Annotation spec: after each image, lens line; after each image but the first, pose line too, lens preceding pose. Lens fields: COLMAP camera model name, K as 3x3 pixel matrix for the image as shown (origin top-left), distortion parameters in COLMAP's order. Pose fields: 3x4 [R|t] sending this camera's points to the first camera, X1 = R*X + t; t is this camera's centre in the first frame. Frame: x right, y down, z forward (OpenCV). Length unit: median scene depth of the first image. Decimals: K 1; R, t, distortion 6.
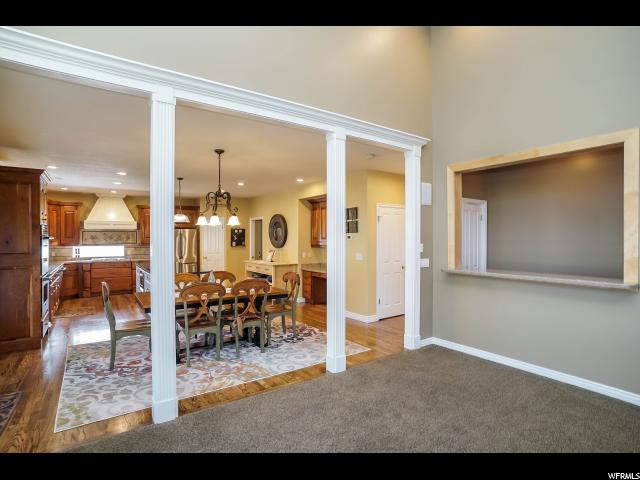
lens RADIAL K [[334.8, 0, 320.0], [0, 334.8, 240.0], [0, 0, 1]] dist [-0.067001, 0.034162]
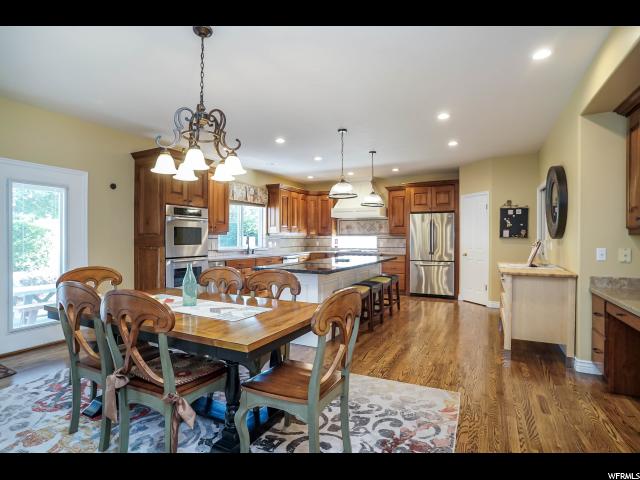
lens RADIAL K [[334.8, 0, 320.0], [0, 334.8, 240.0], [0, 0, 1]] dist [-0.067001, 0.034162]
pose [[0.475161, 0.007798, -0.879864, 0.126254], [-0.008271, 0.999956, 0.004396, 0.029042], [0.879860, 0.005188, 0.475205, 0.530250]]
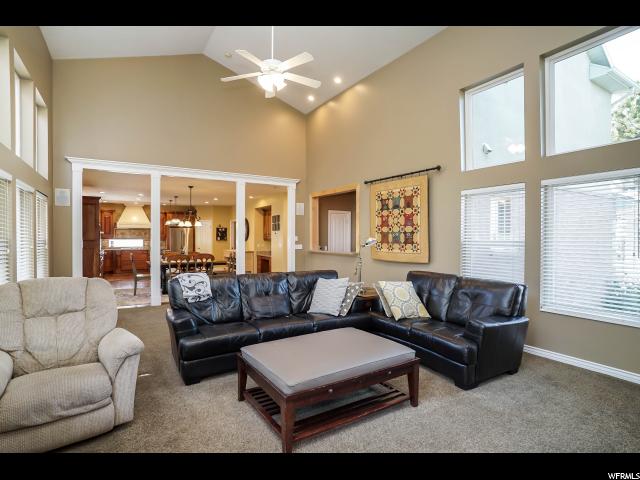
lens RADIAL K [[334.8, 0, 320.0], [0, 334.8, 240.0], [0, 0, 1]] dist [-0.067001, 0.034162]
pose [[0.998691, 0.003932, -0.050999, 0.301363], [-0.003763, 0.999987, 0.003403, 0.014242], [0.051011, -0.003207, 0.998693, -0.481009]]
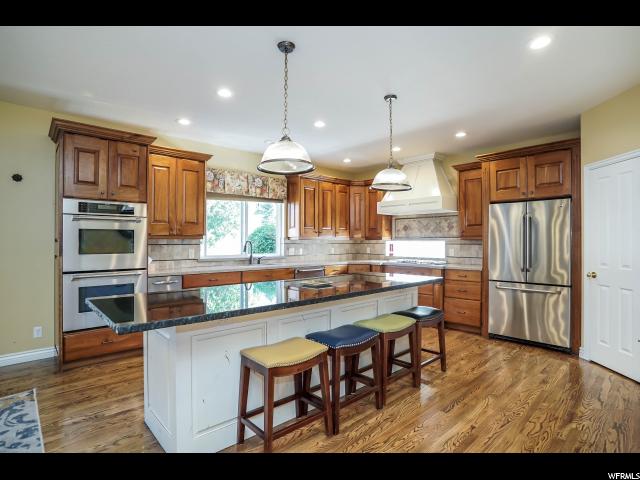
lens RADIAL K [[334.8, 0, 320.0], [0, 334.8, 240.0], [0, 0, 1]] dist [-0.067001, 0.034162]
pose [[0.141407, -0.000818, -0.989951, -0.050279], [-0.008745, 0.999960, -0.002075, 0.022842], [0.989913, 0.008950, 0.141394, 0.819477]]
